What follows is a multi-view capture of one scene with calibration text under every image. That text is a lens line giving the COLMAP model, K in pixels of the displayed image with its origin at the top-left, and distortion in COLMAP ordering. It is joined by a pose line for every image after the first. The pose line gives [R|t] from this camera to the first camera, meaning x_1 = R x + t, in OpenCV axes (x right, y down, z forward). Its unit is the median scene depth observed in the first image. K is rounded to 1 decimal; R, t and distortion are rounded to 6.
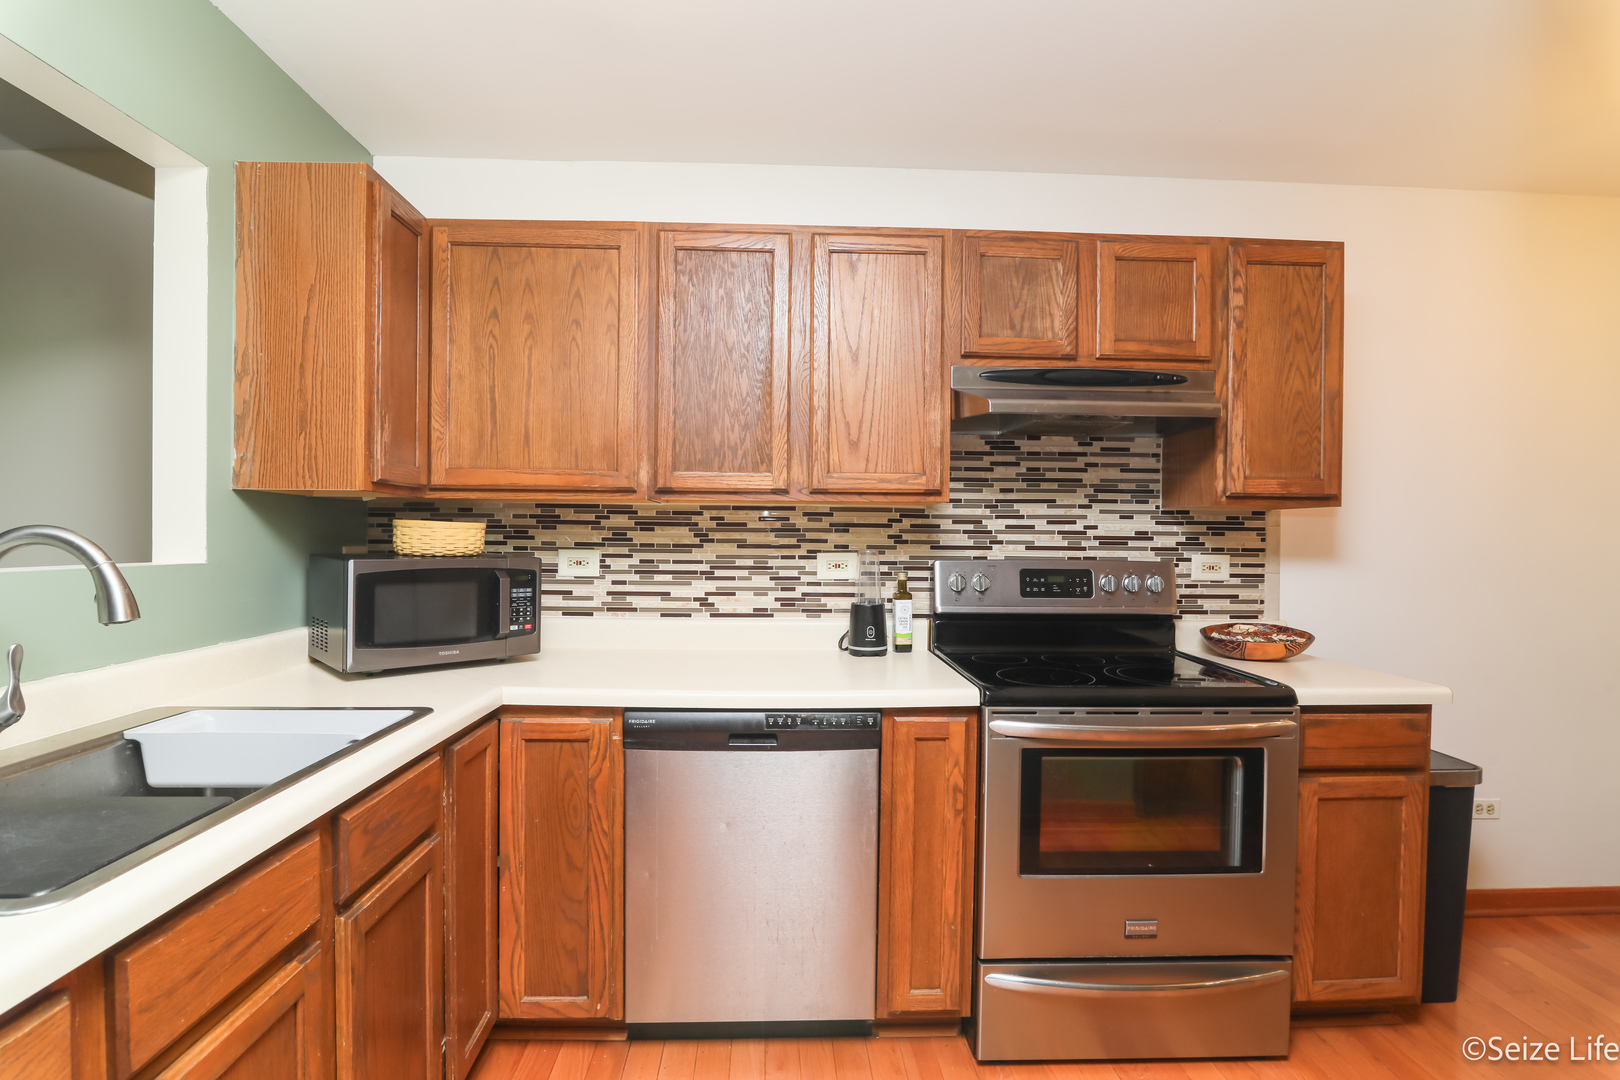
lens RADIAL K [[746.1, 0, 800.8], [0, 746.1, 542.5], [0, 0, 1]] dist [-0.019708, 0.000654]
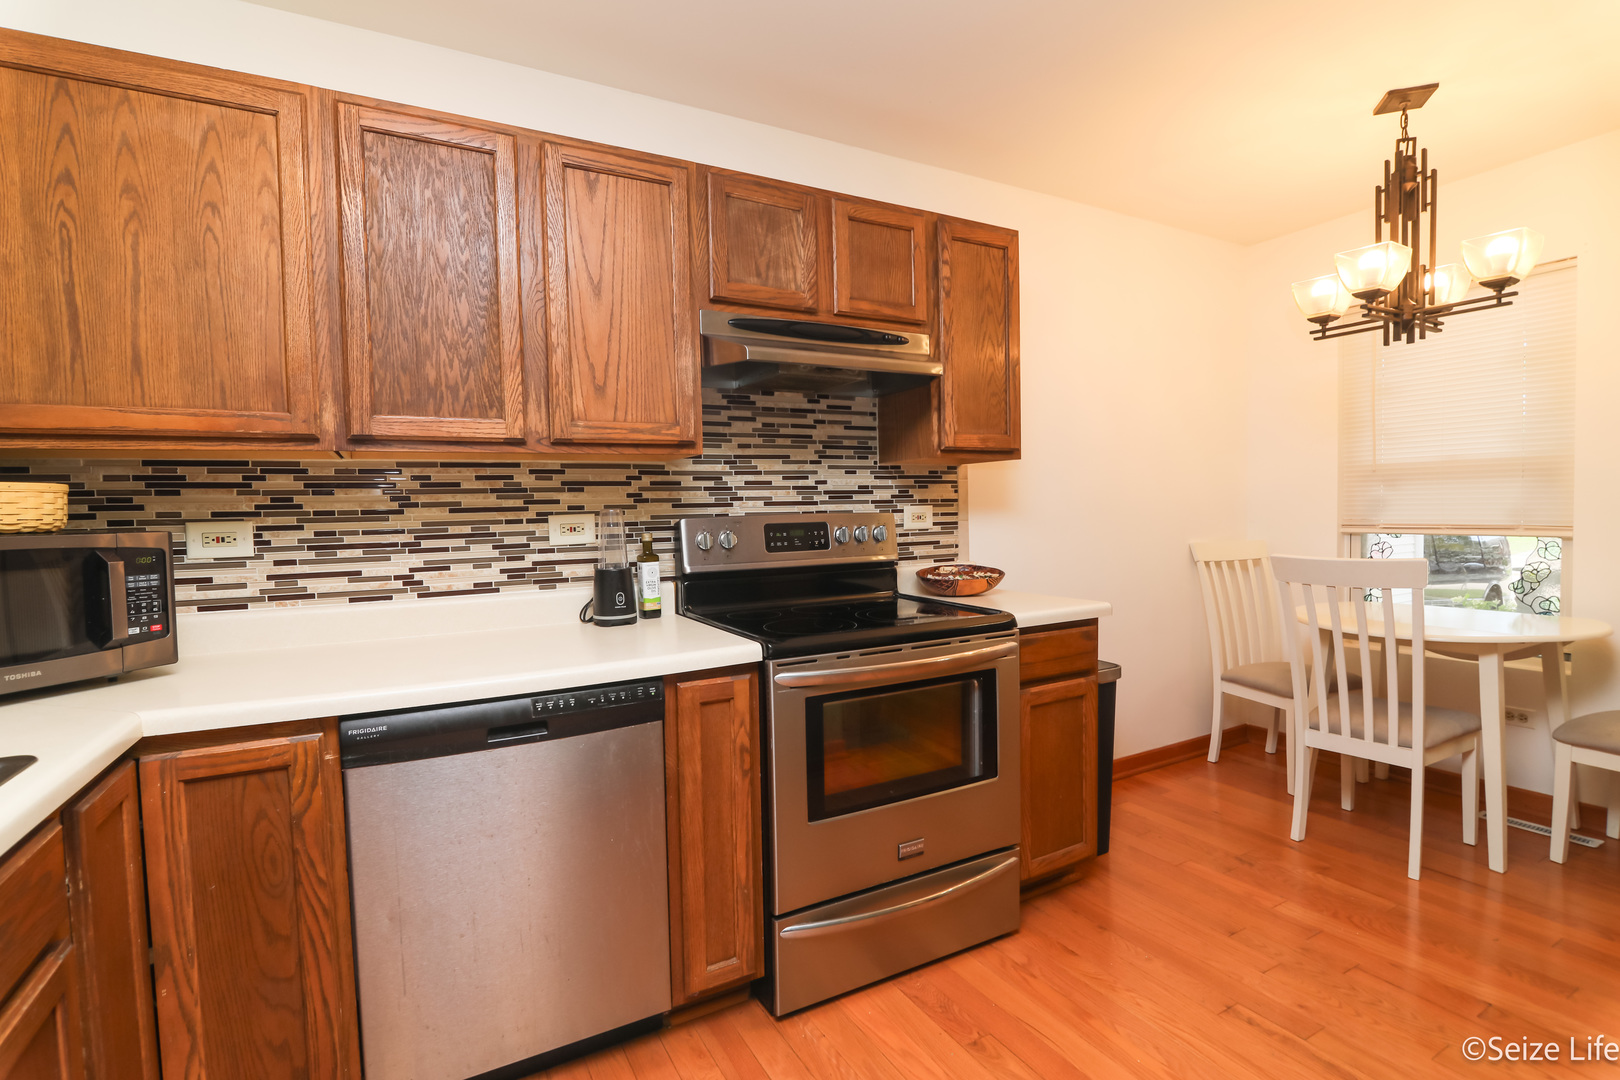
lens RADIAL K [[746.1, 0, 800.8], [0, 746.1, 542.5], [0, 0, 1]] dist [-0.019708, 0.000654]
pose [[0.898773, -0.049950, 0.435560, -0.097545], [0.035488, 0.998517, 0.041280, 0.020545], [-0.436976, -0.021644, 0.899213, 0.080426]]
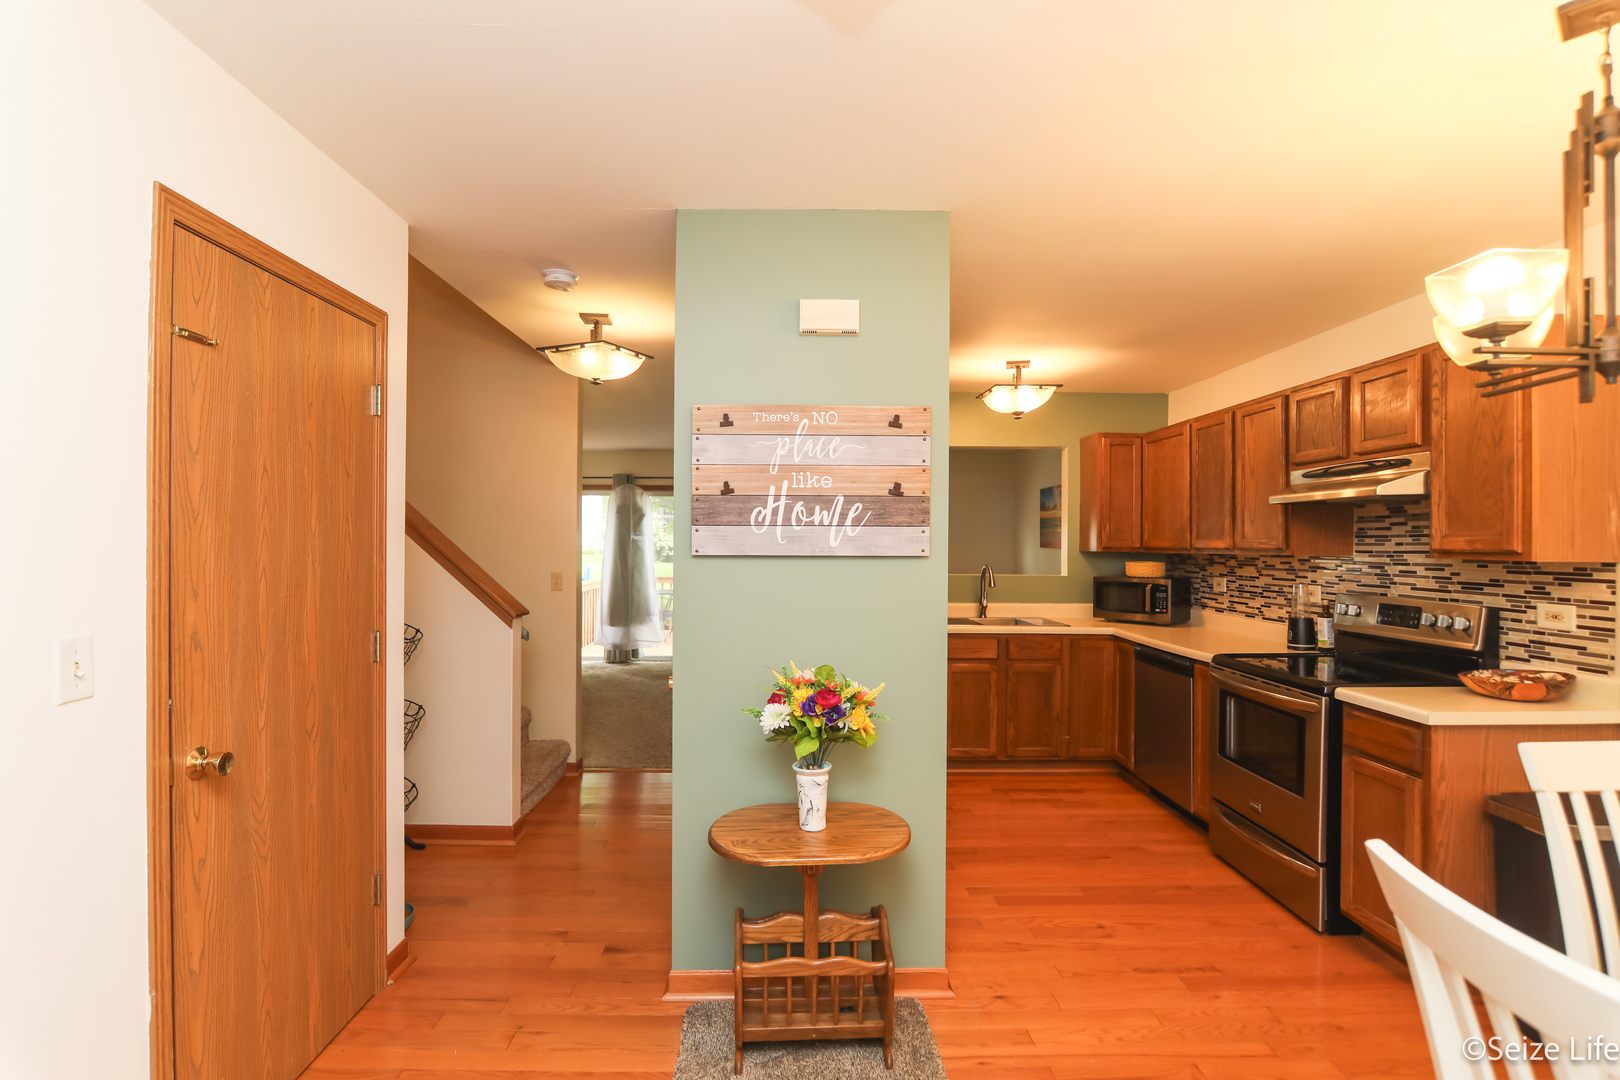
lens RADIAL K [[796.3, 0, 810.0], [0, 796.3, 540.0], [0, 0, 1]] dist [-0.020544, 0.000245]
pose [[-0.015208, -0.011412, -0.999819, 1.763467], [-0.013455, 0.999847, -0.011208, -0.049779], [0.999794, 0.013282, -0.015360, -0.020902]]
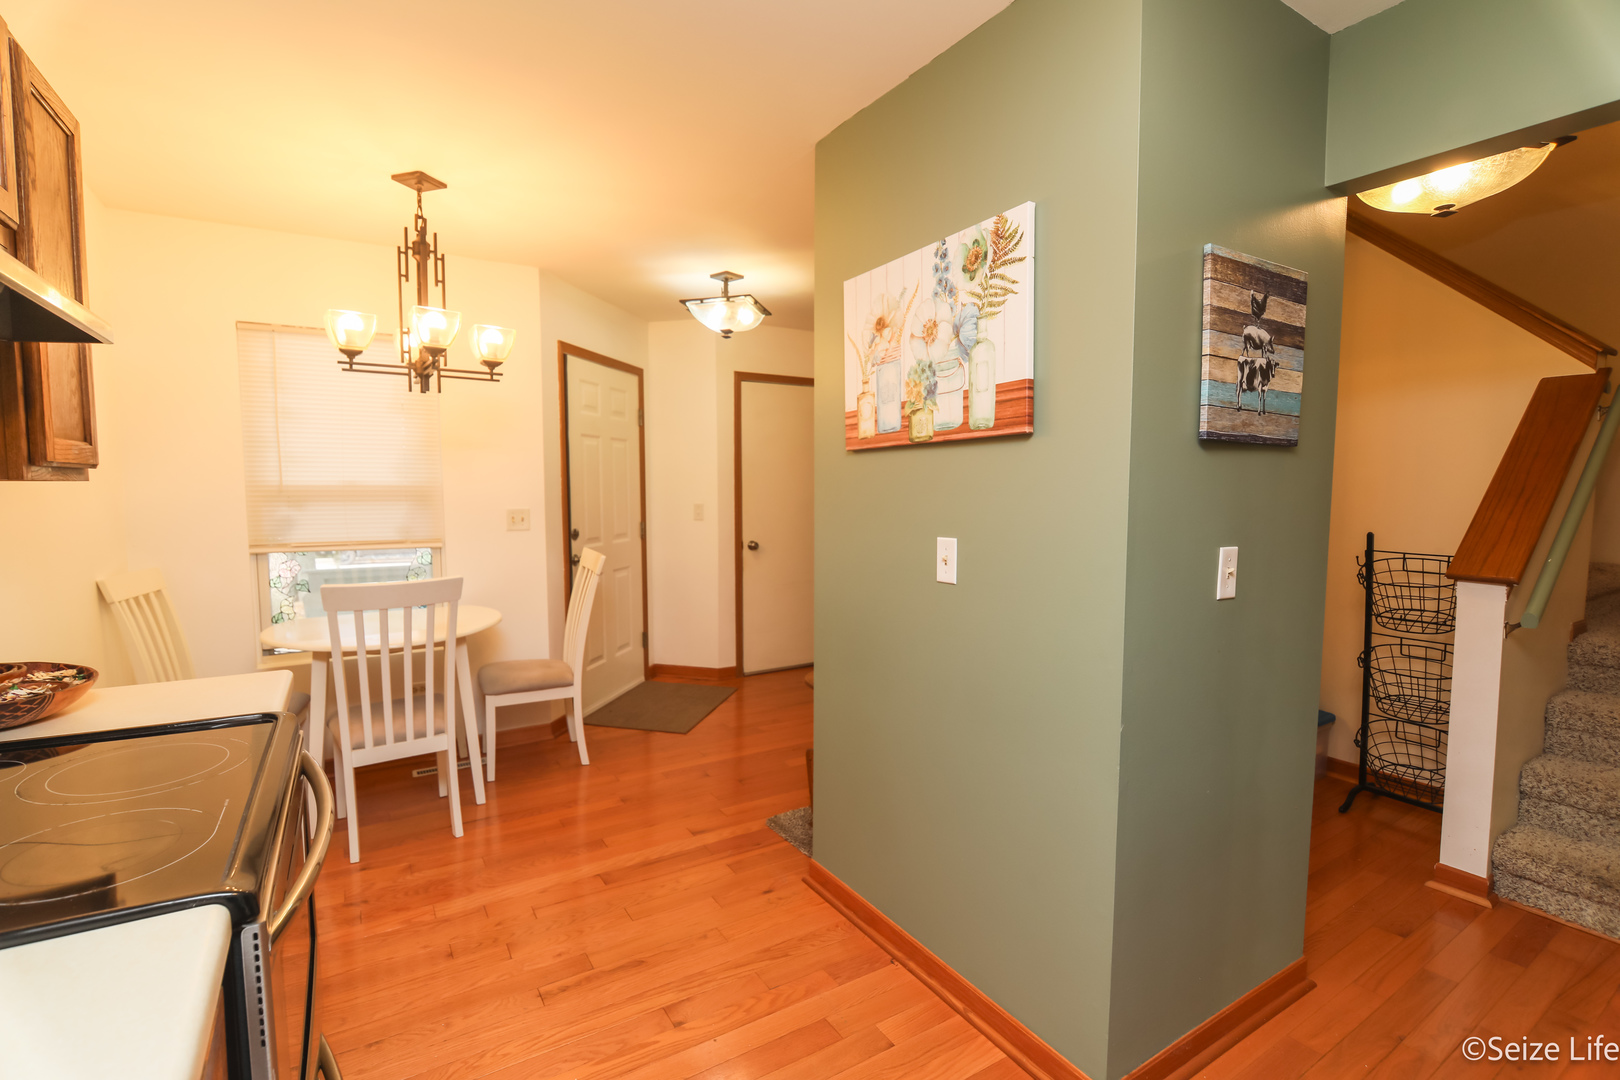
lens RADIAL K [[732.0, 0, 797.2], [0, 732.0, 546.2], [0, 0, 1]] dist [-0.028656, 0.000137]
pose [[-0.481372, -0.083110, 0.872567, -0.222221], [-0.000557, 0.995523, 0.094515, -0.049493], [-0.876516, 0.045011, -0.479263, 0.691398]]
